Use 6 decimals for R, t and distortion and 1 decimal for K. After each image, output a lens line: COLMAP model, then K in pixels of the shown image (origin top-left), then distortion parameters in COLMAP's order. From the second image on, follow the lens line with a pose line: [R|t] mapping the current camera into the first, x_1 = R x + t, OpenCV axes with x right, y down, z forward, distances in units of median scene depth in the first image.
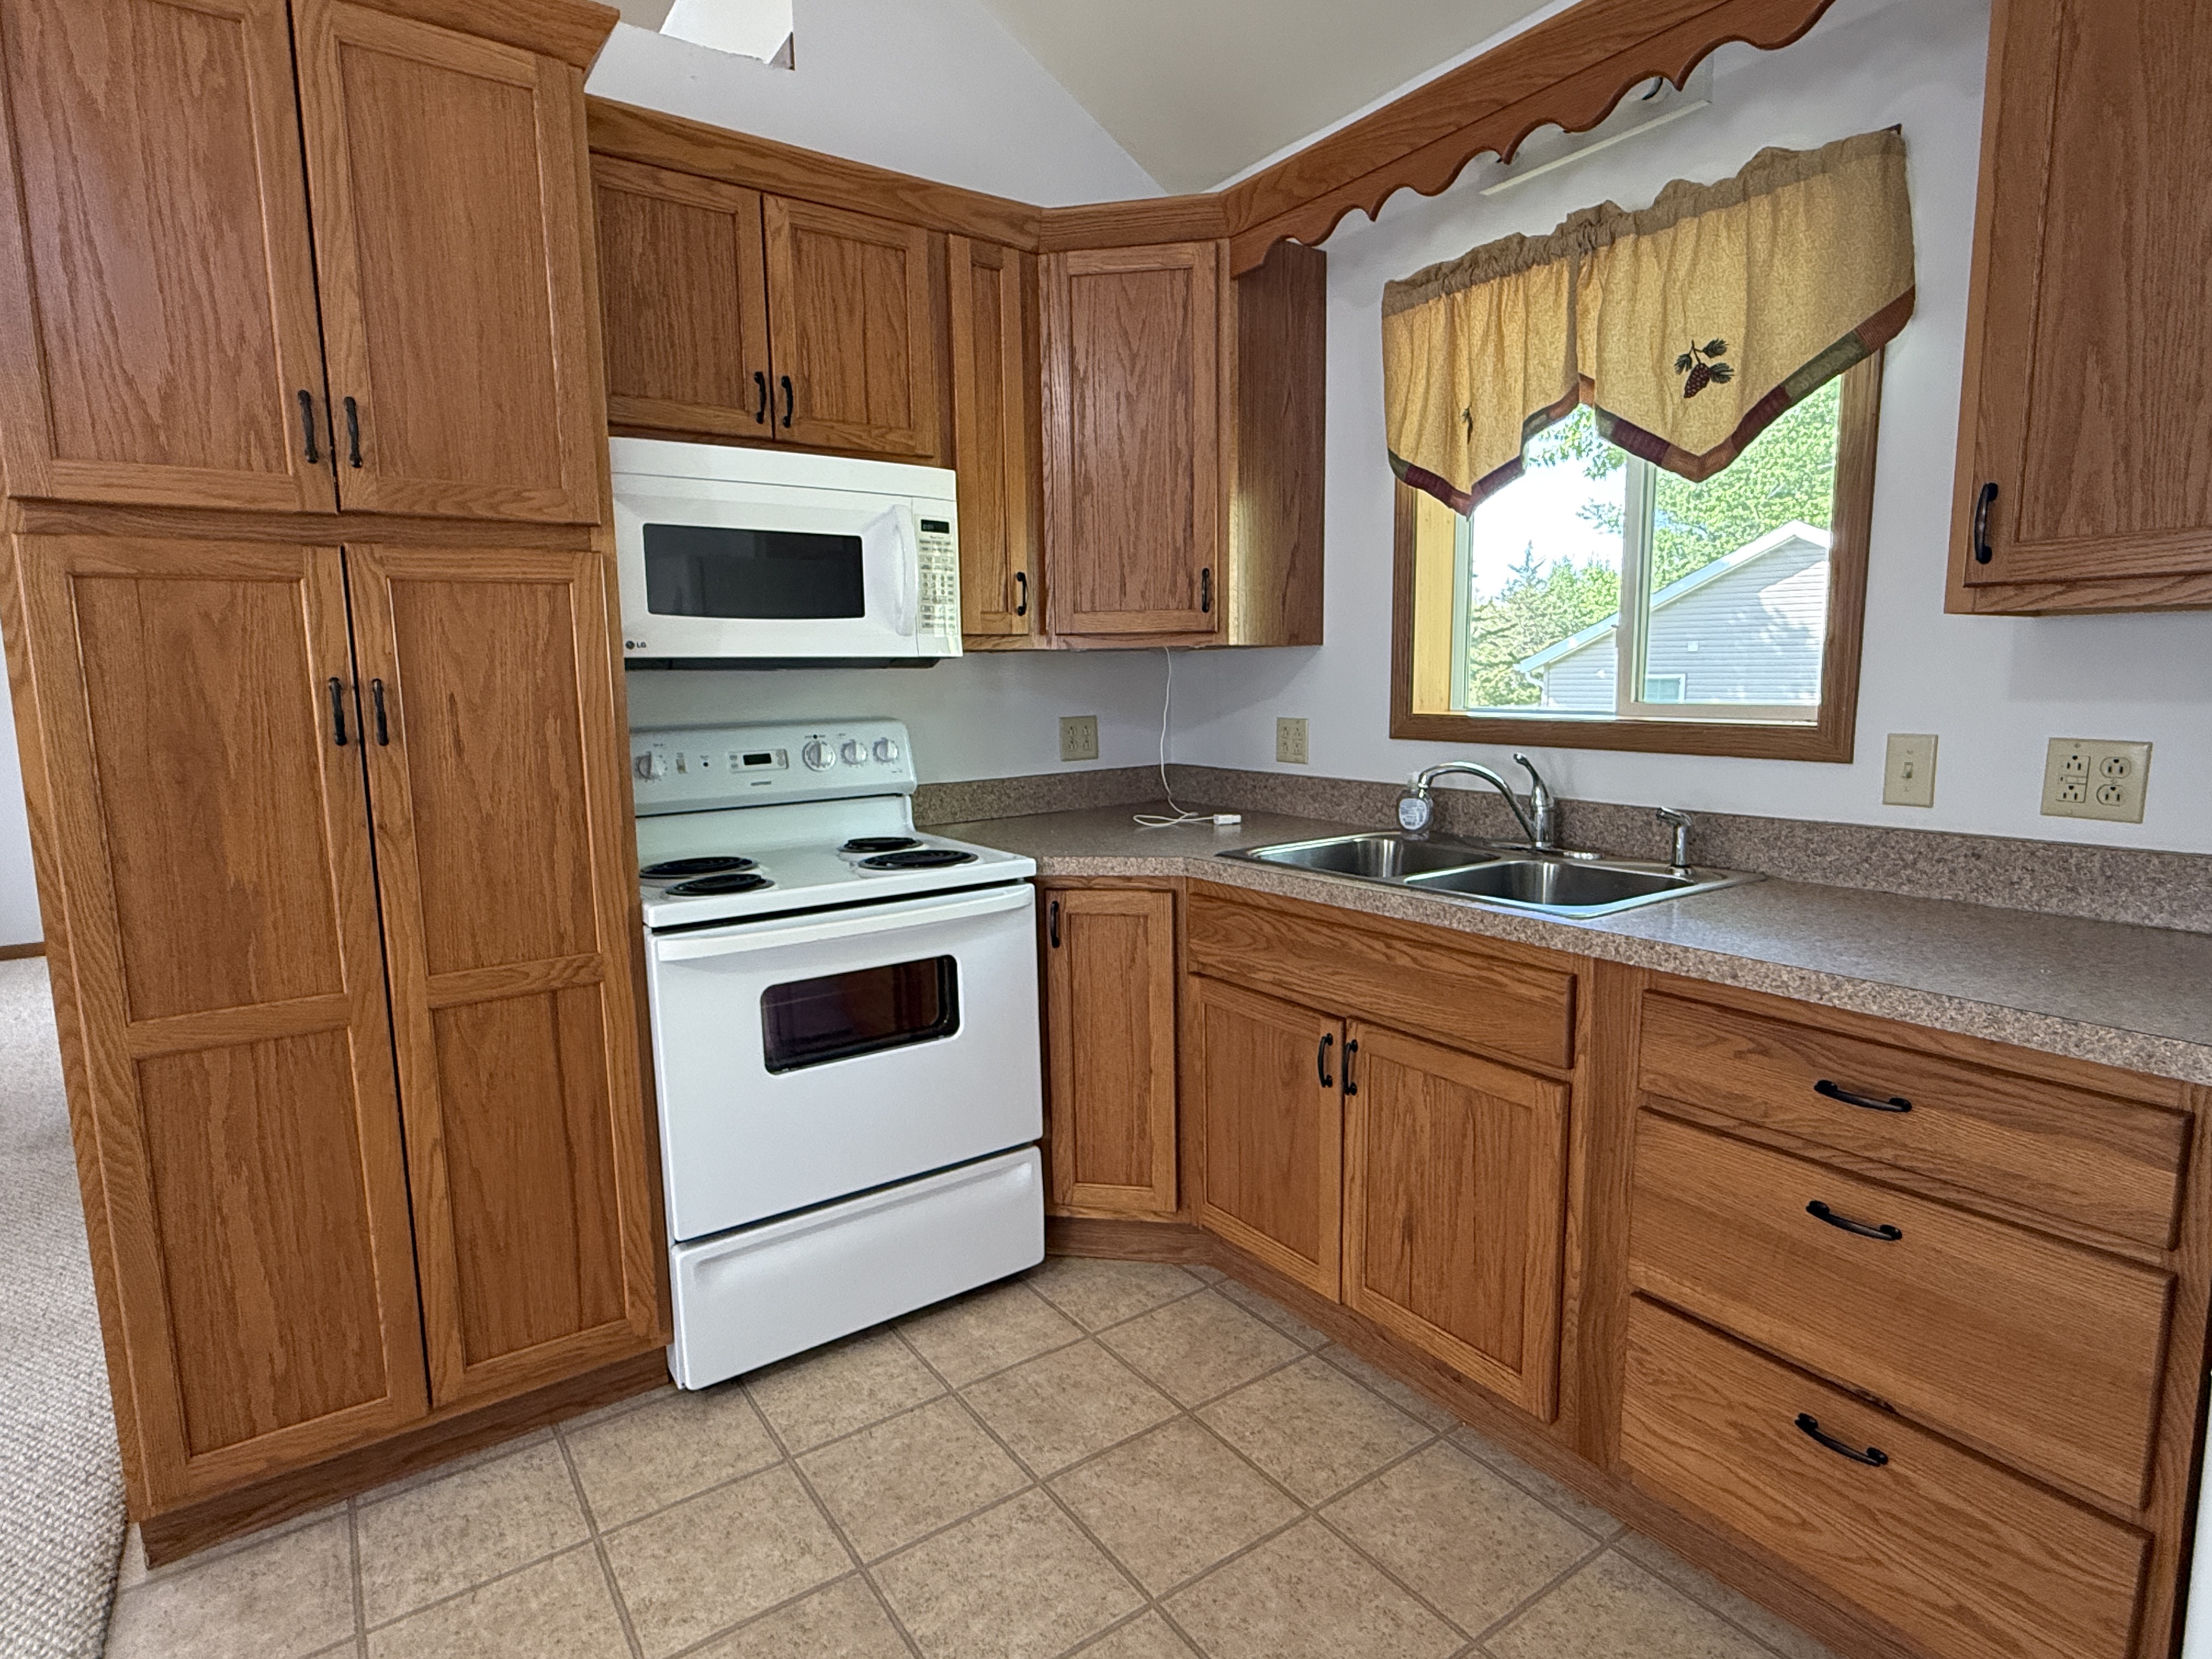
lens RADIAL K [[1163.2, 0, 1106.0], [0, 1163.2, 829.5], [0, 0, 1]] dist [-0.001300, -0.000348]
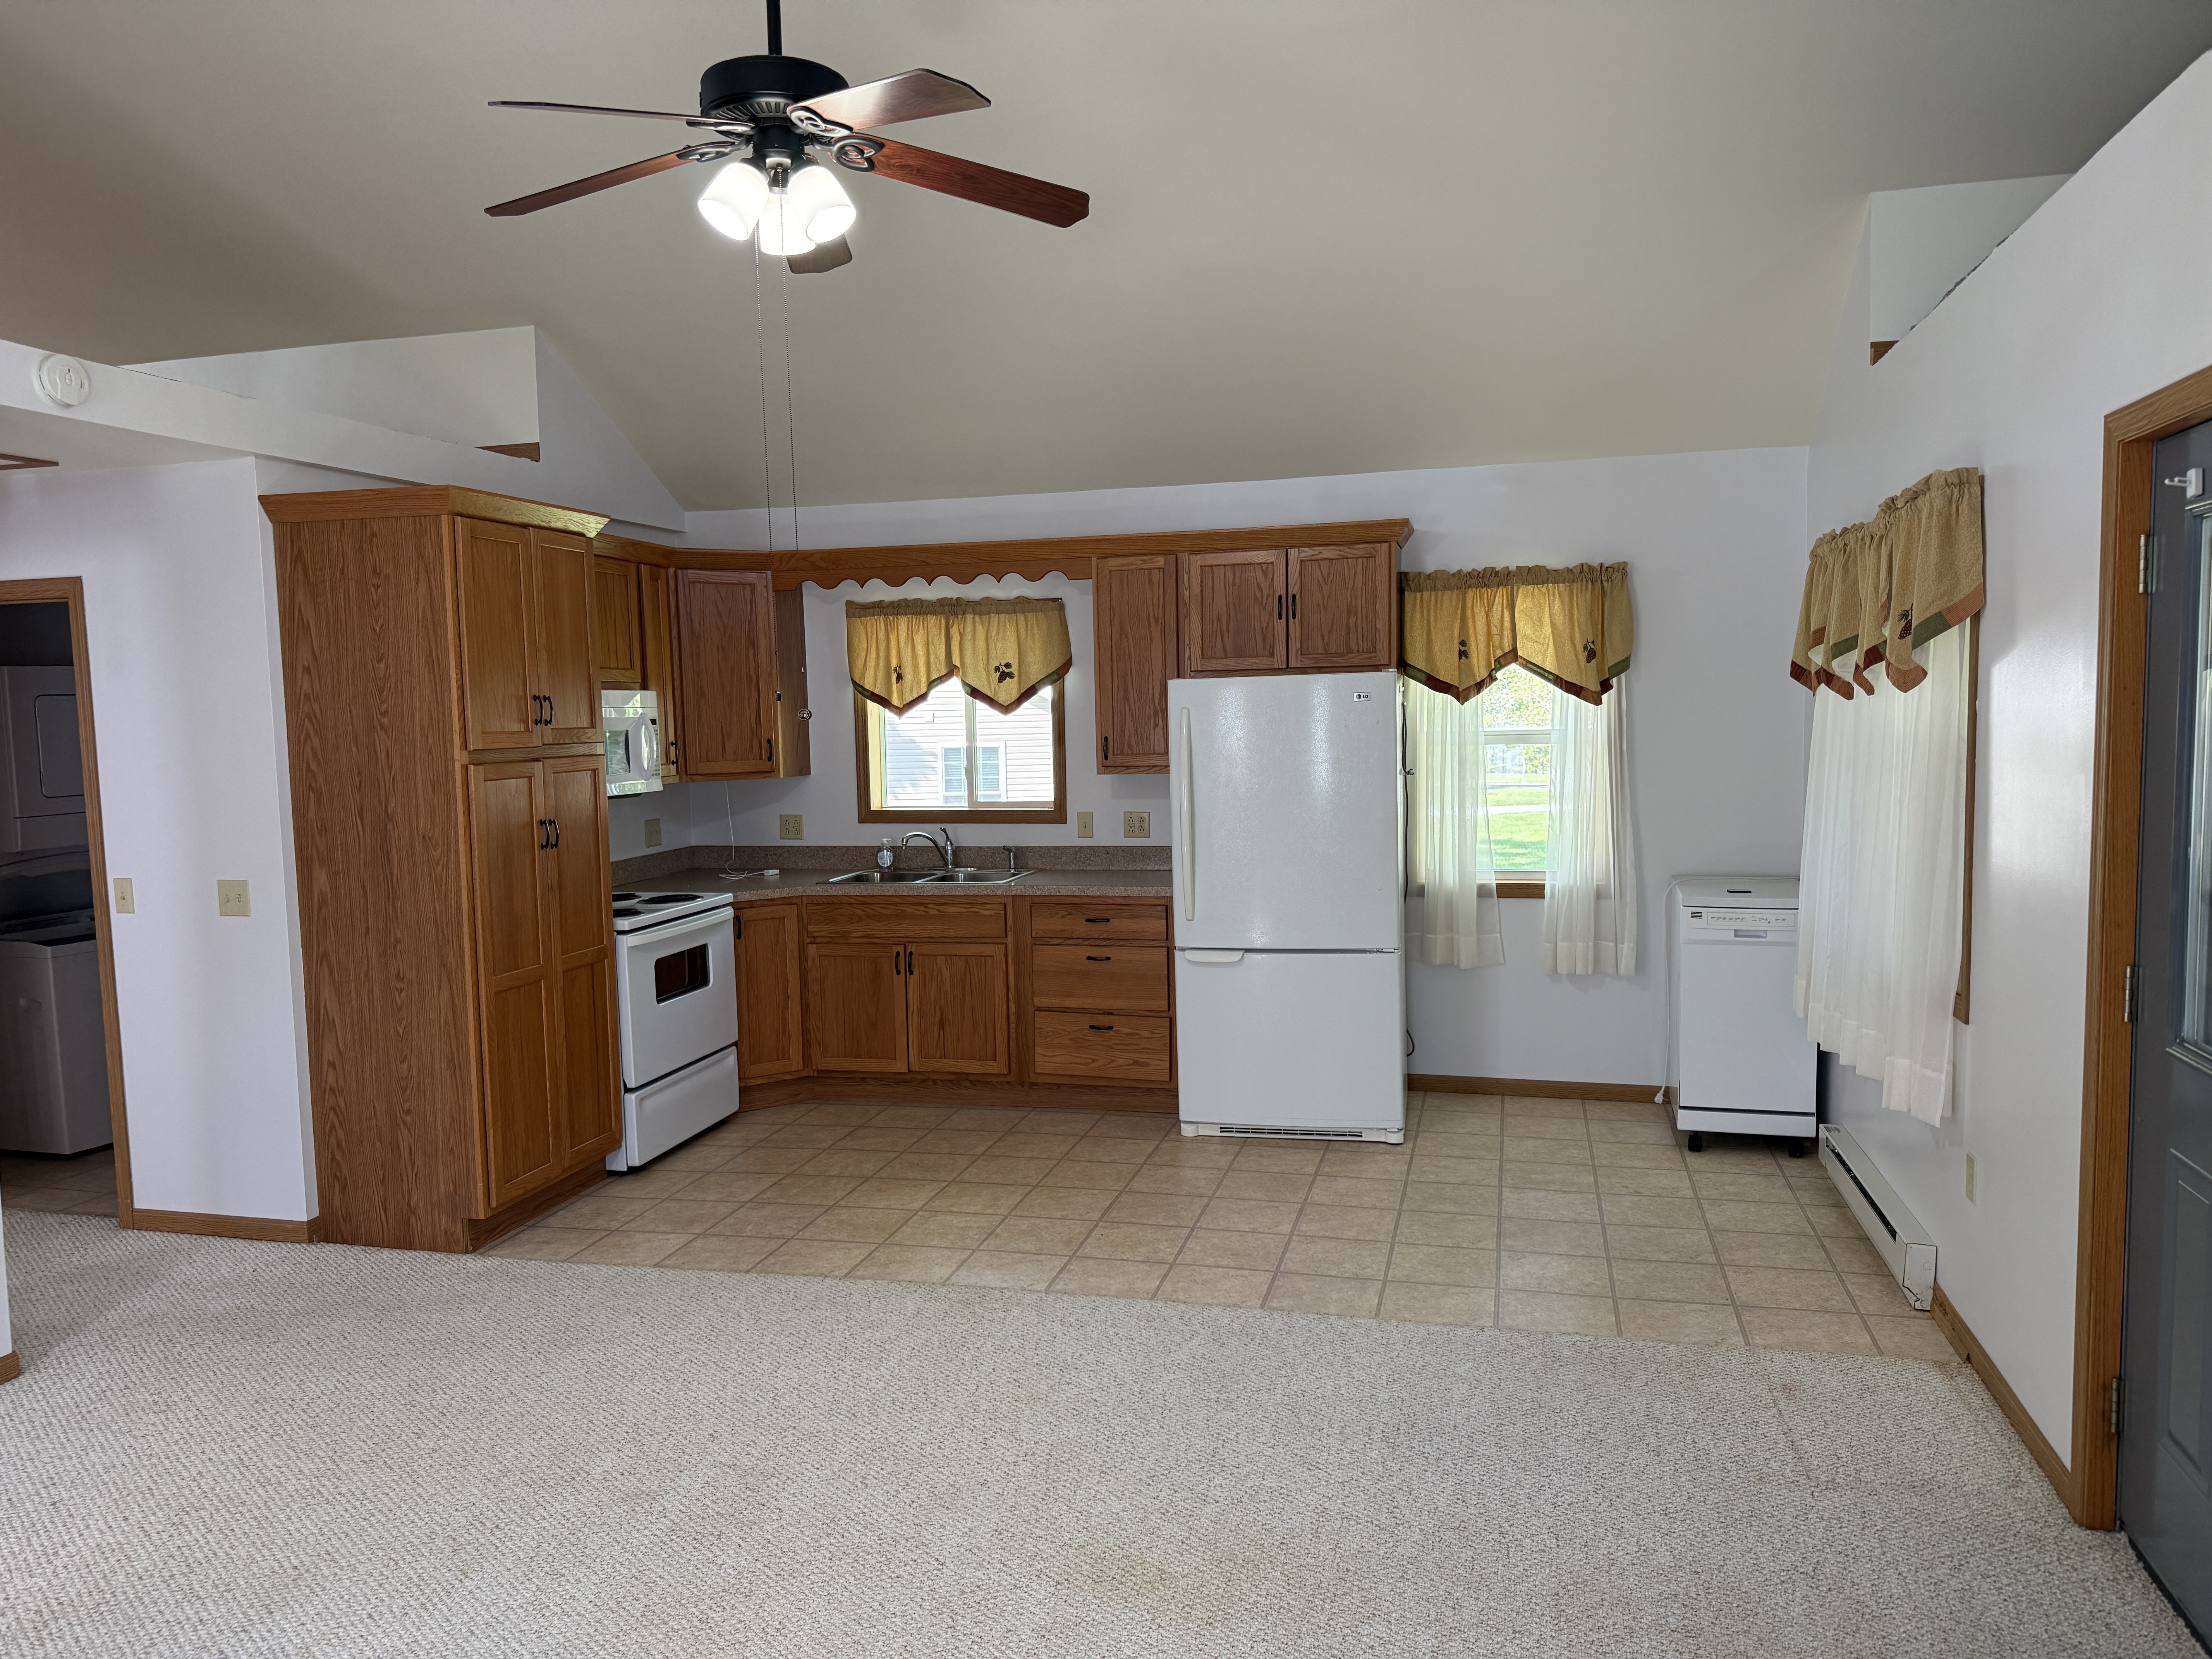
lens RADIAL K [[1557.8, 0, 1106.0], [0, 1557.8, 829.5], [0, 0, 1]] dist [0.155105, -0.000140]
pose [[0.758968, -0.052870, 0.648977, -1.443367], [0.098136, 0.994601, -0.033742, 0.077686], [-0.643690, 0.089297, 0.760059, -1.589874]]
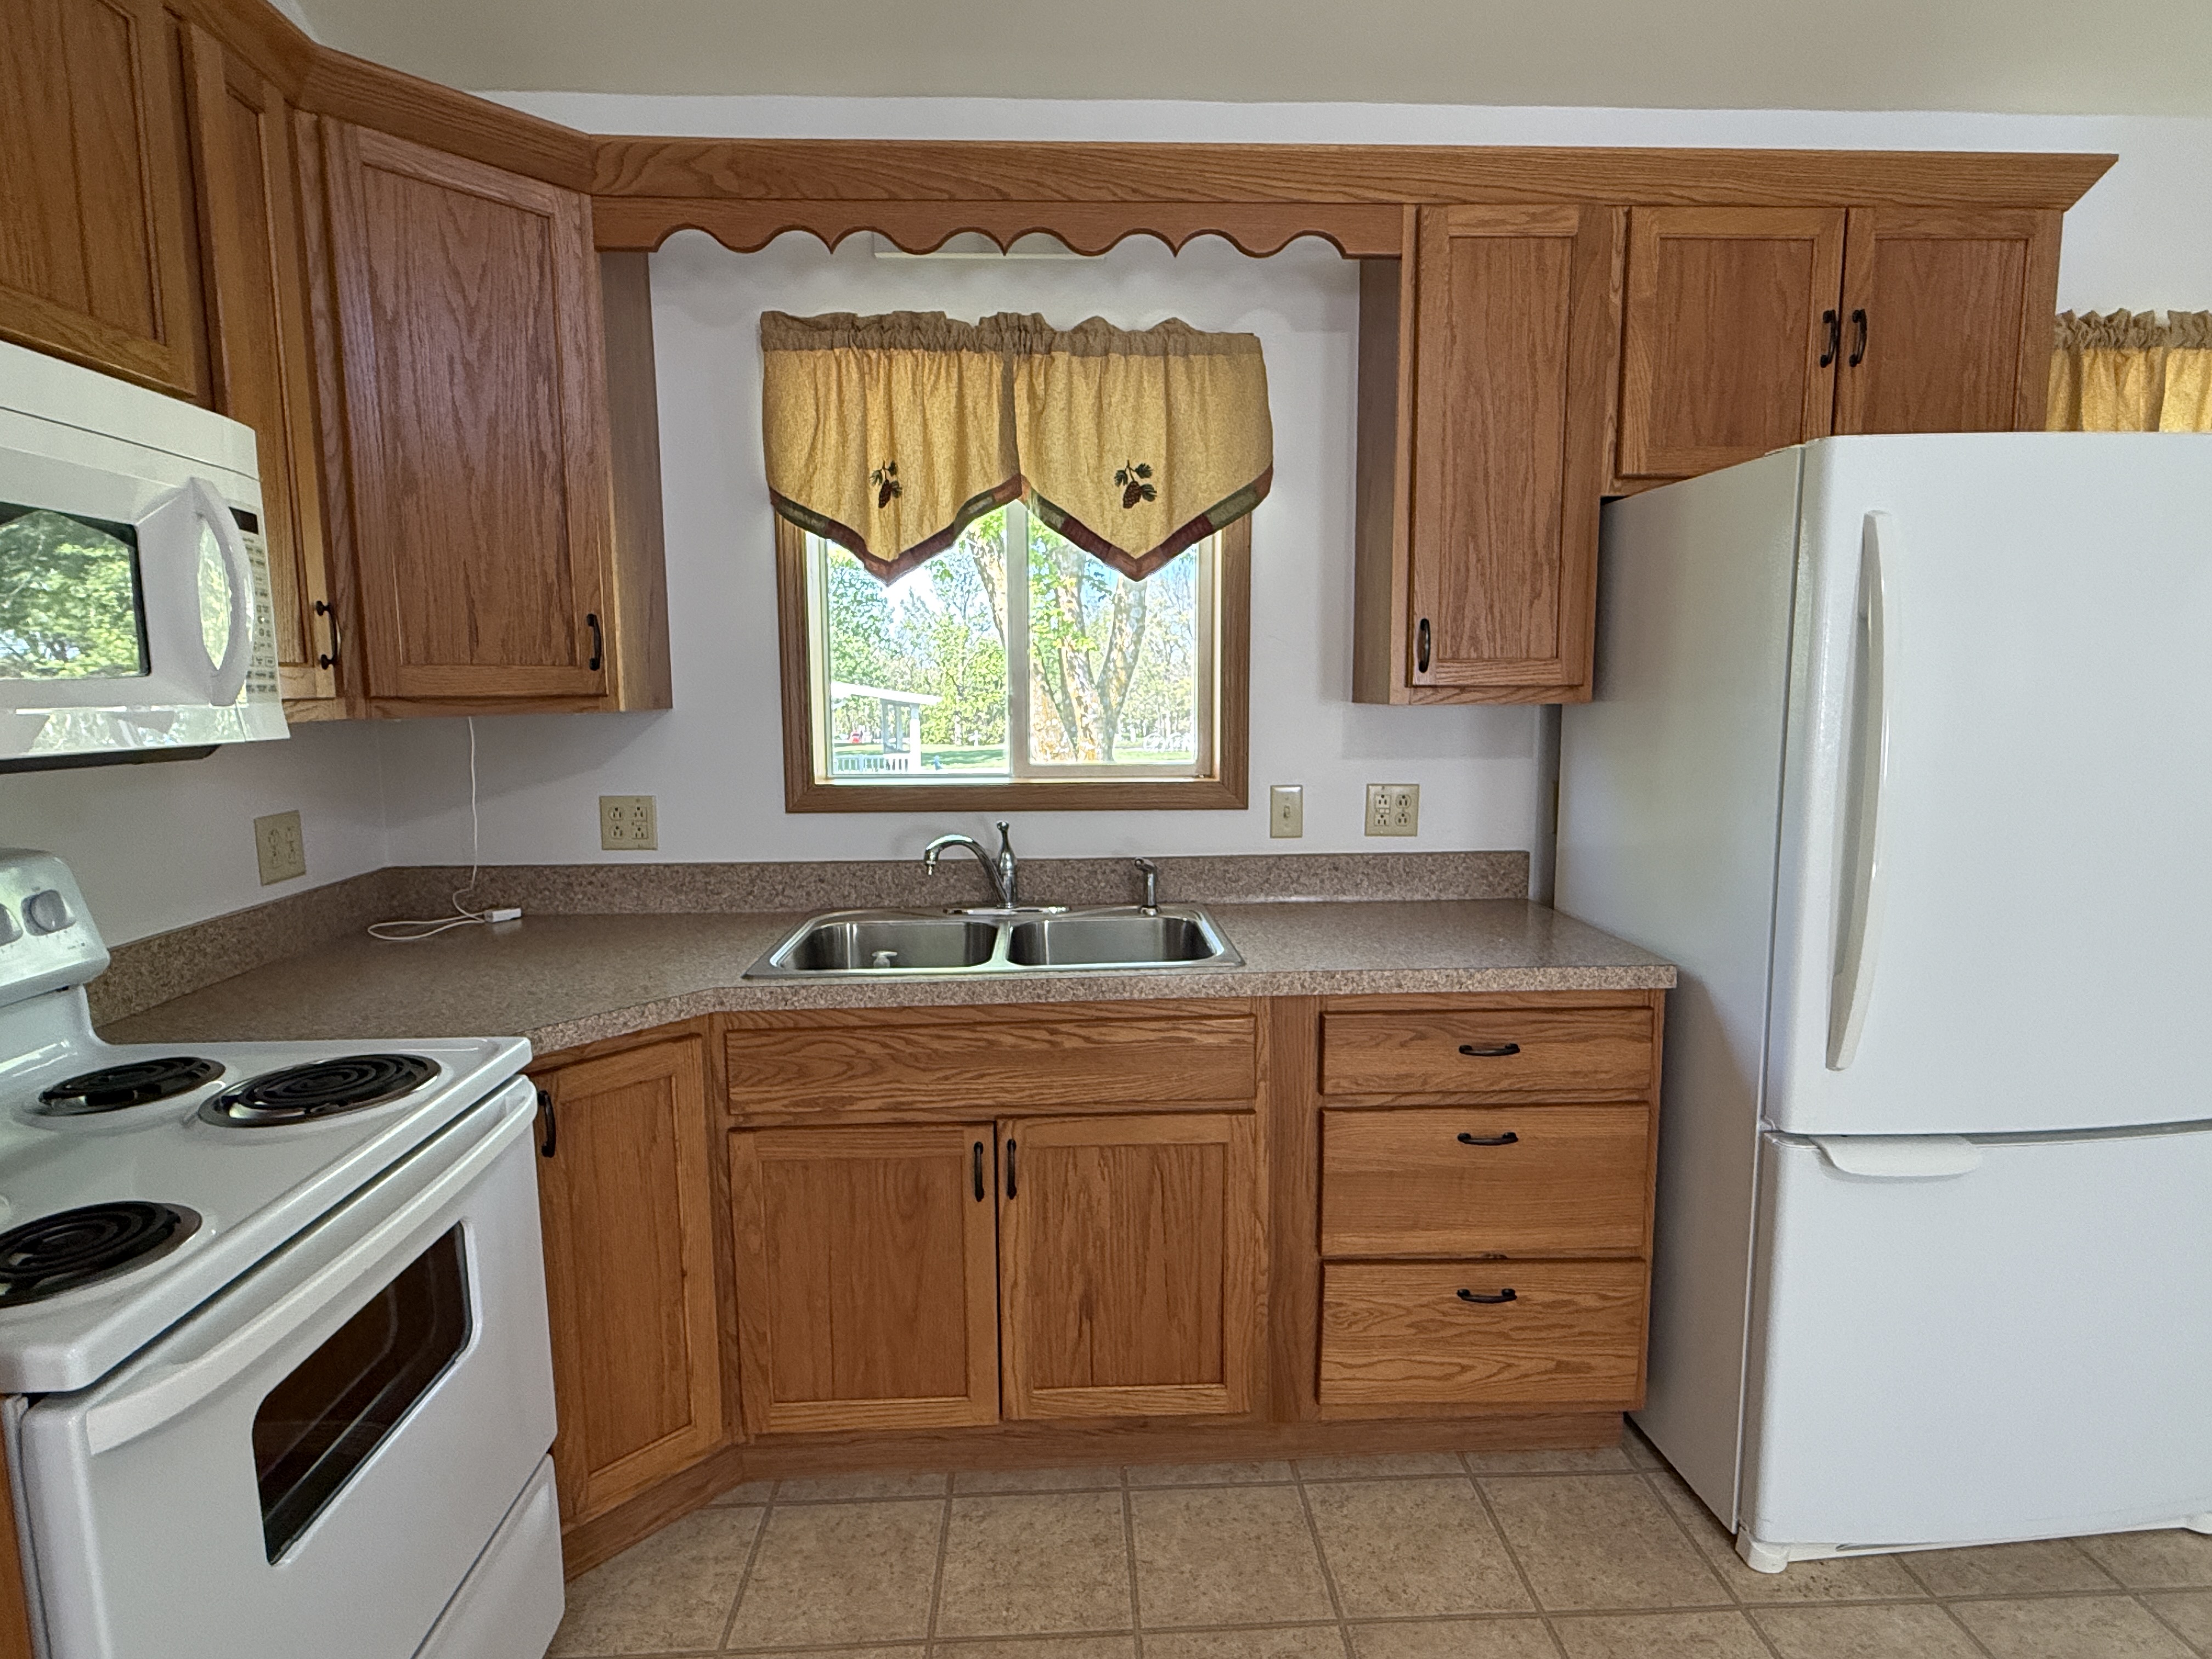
lens RADIAL K [[1163.2, 0, 1106.0], [0, 1163.2, 829.5], [0, 0, 1]] dist [-0.001300, -0.000348]
pose [[0.533544, -0.093884, 0.840545, -0.488360], [0.112612, 0.992857, 0.039414, -0.092797], [-0.838242, 0.073626, 0.540306, 0.383114]]
